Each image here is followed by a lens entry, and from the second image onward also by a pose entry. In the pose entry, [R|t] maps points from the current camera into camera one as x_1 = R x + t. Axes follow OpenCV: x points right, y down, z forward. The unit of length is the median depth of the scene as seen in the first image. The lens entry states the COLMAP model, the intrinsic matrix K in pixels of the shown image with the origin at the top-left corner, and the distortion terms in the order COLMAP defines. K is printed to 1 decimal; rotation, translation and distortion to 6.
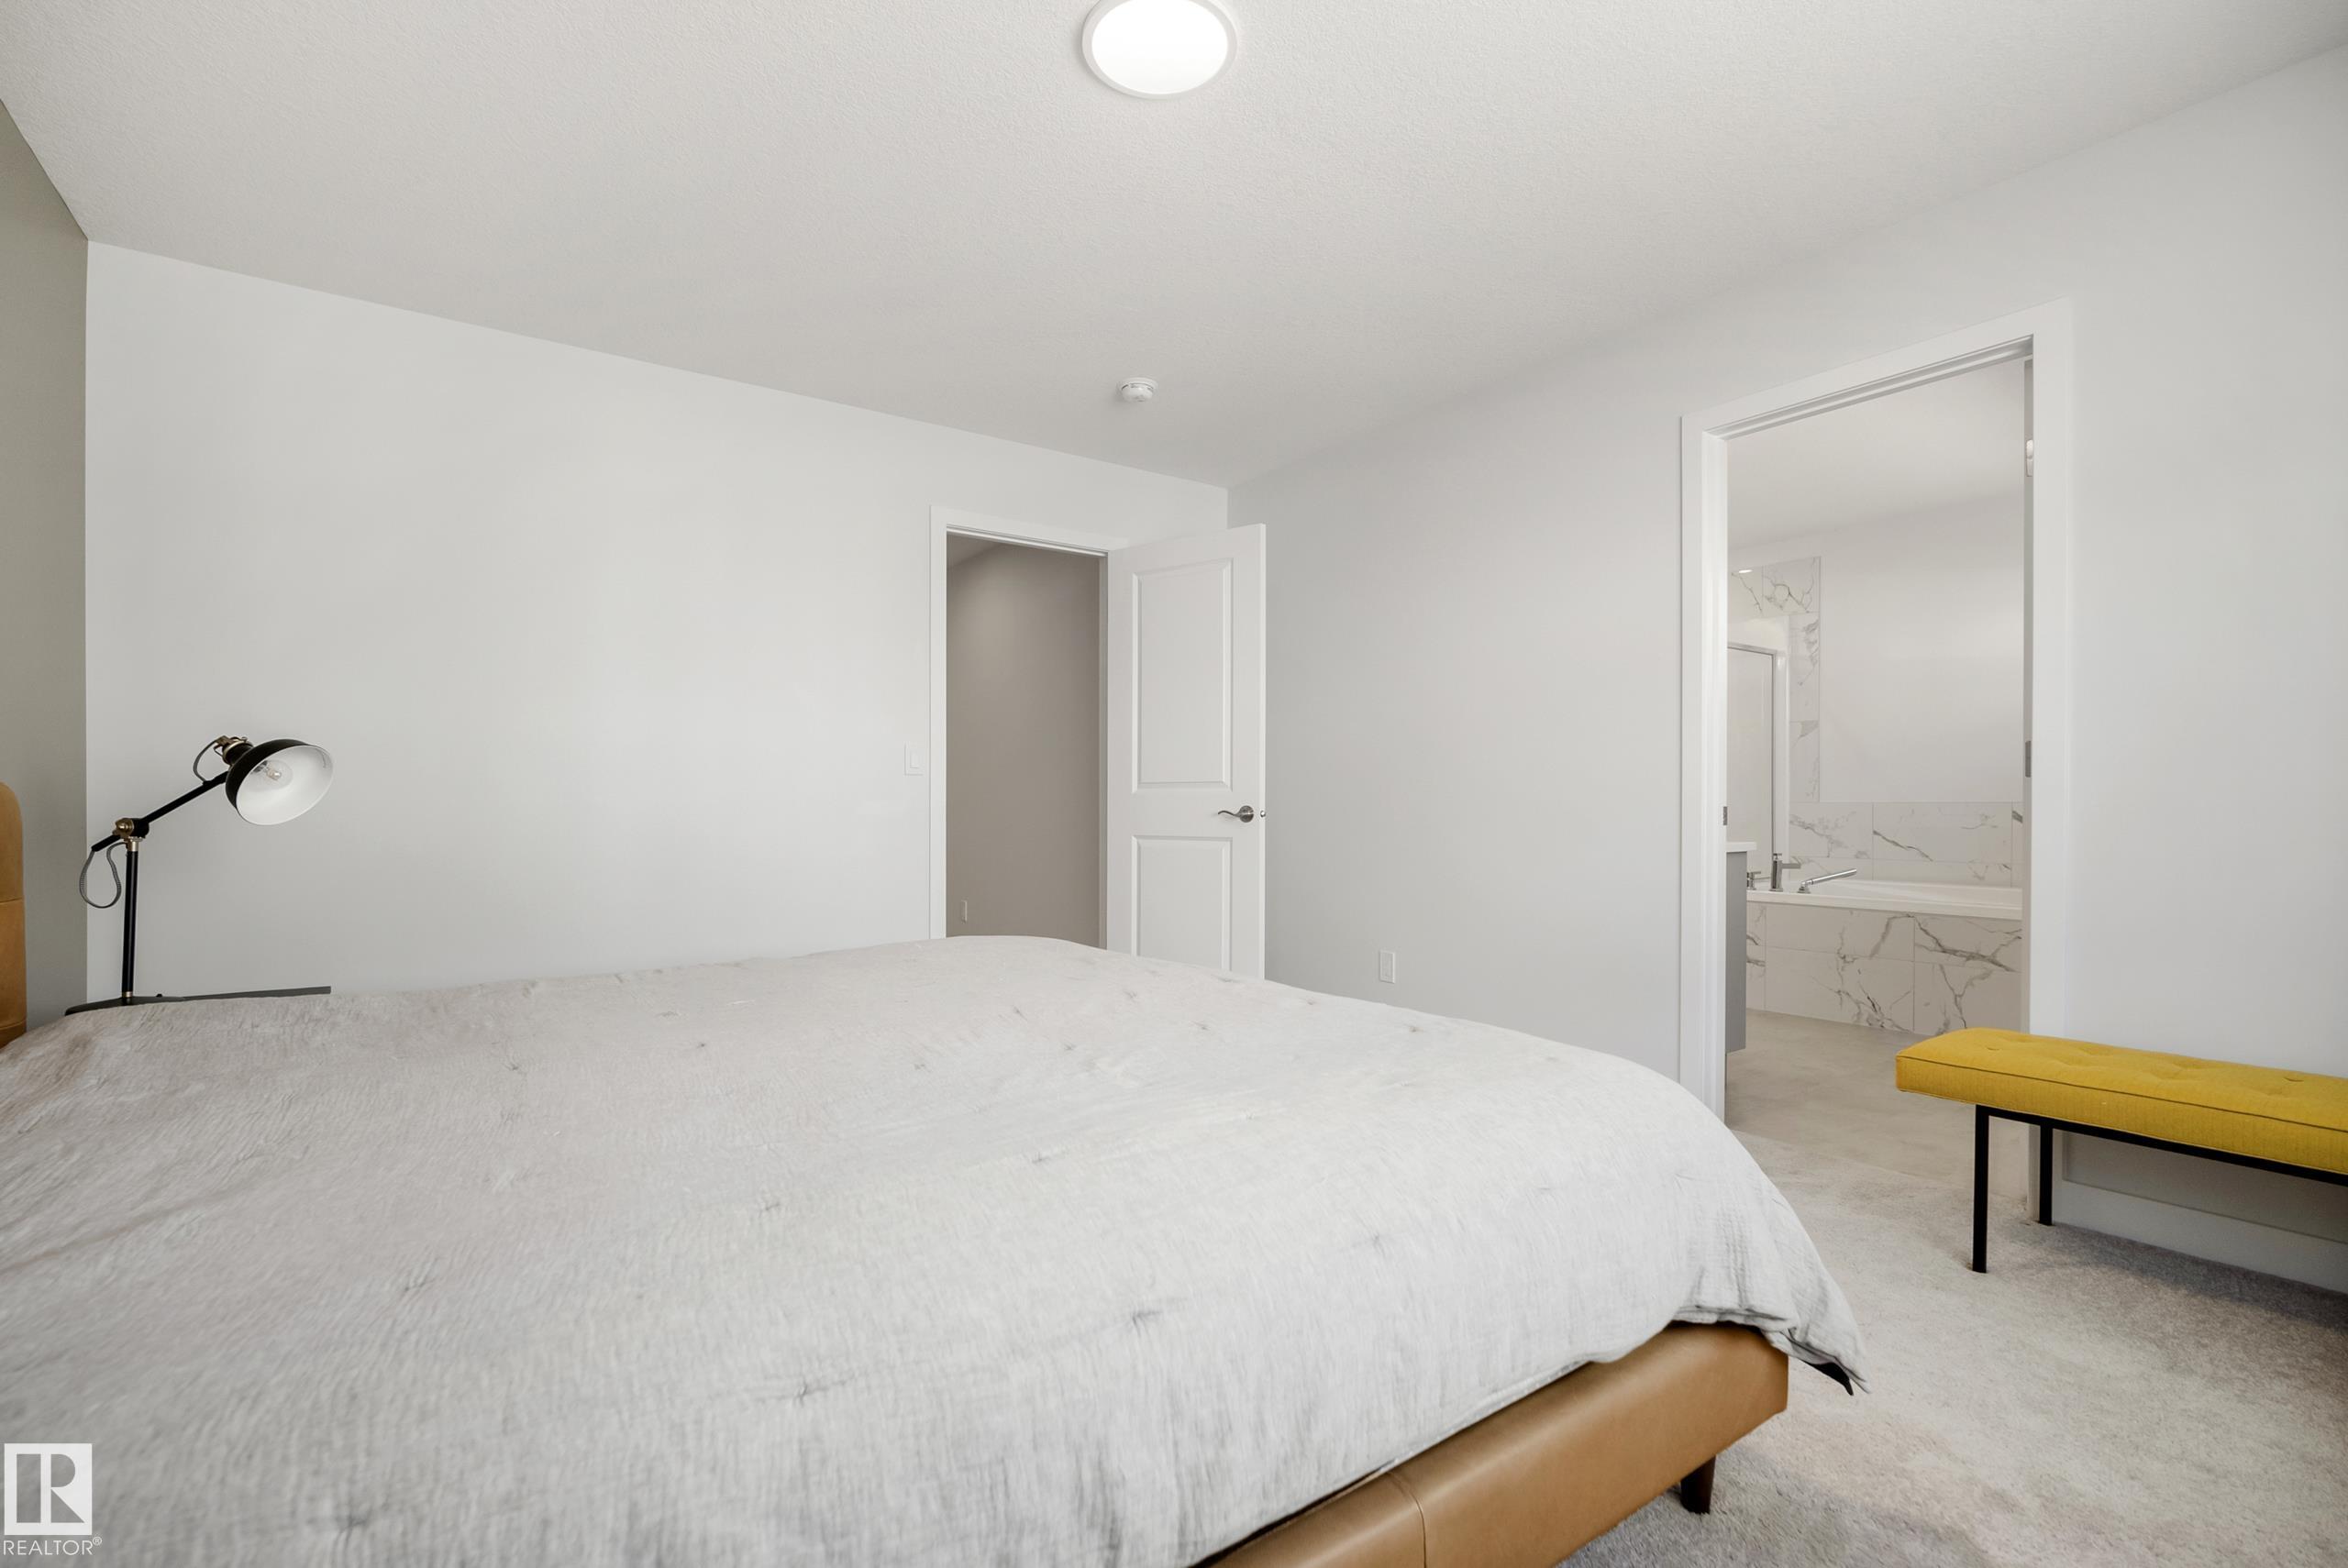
lens RADIAL K [[1043.4, 0, 1188.7], [0, 1043.4, 822.2], [0, 0, 1]] dist [-0.000322, -0.000124]
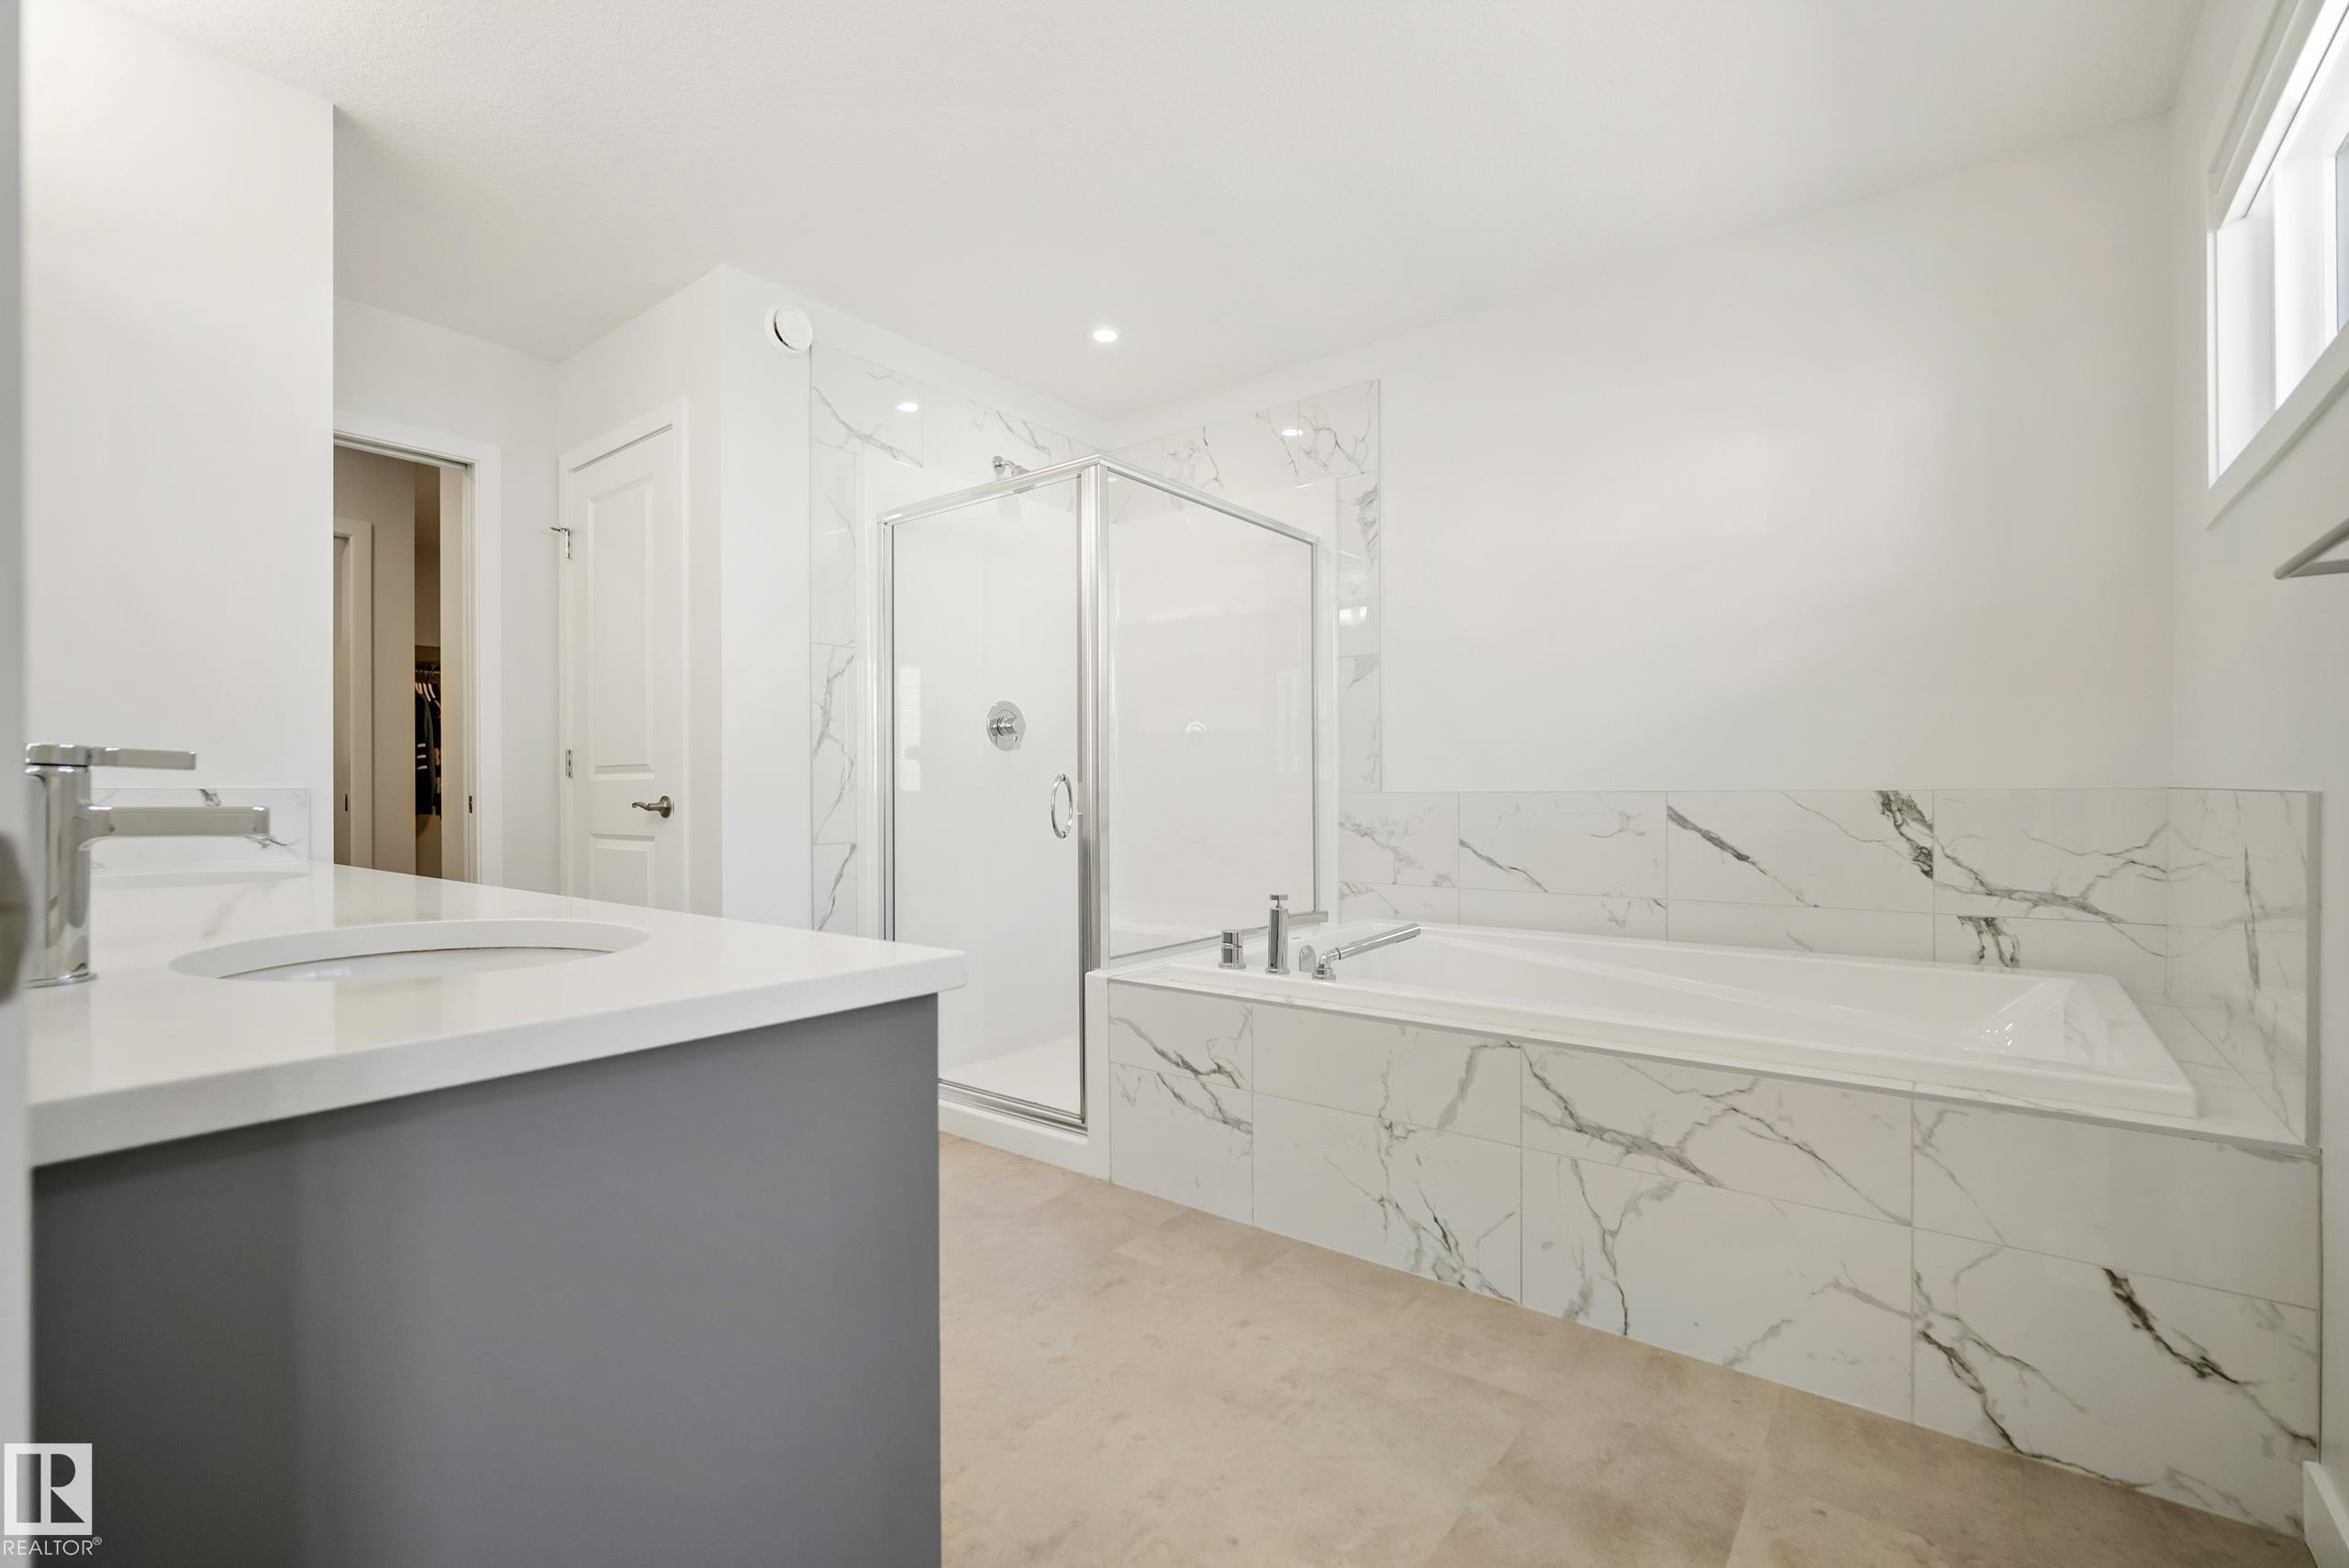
lens RADIAL K [[1043.9, 0, 1173.6], [0, 1043.9, 797.2], [0, 0, 1]] dist [-0.000322, -0.000124]
pose [[0.958795, 0.000590, 0.284098, 0.405825], [0.003079, 0.999918, -0.012466, -0.011009], [-0.284082, 0.012827, 0.958714, 0.583659]]
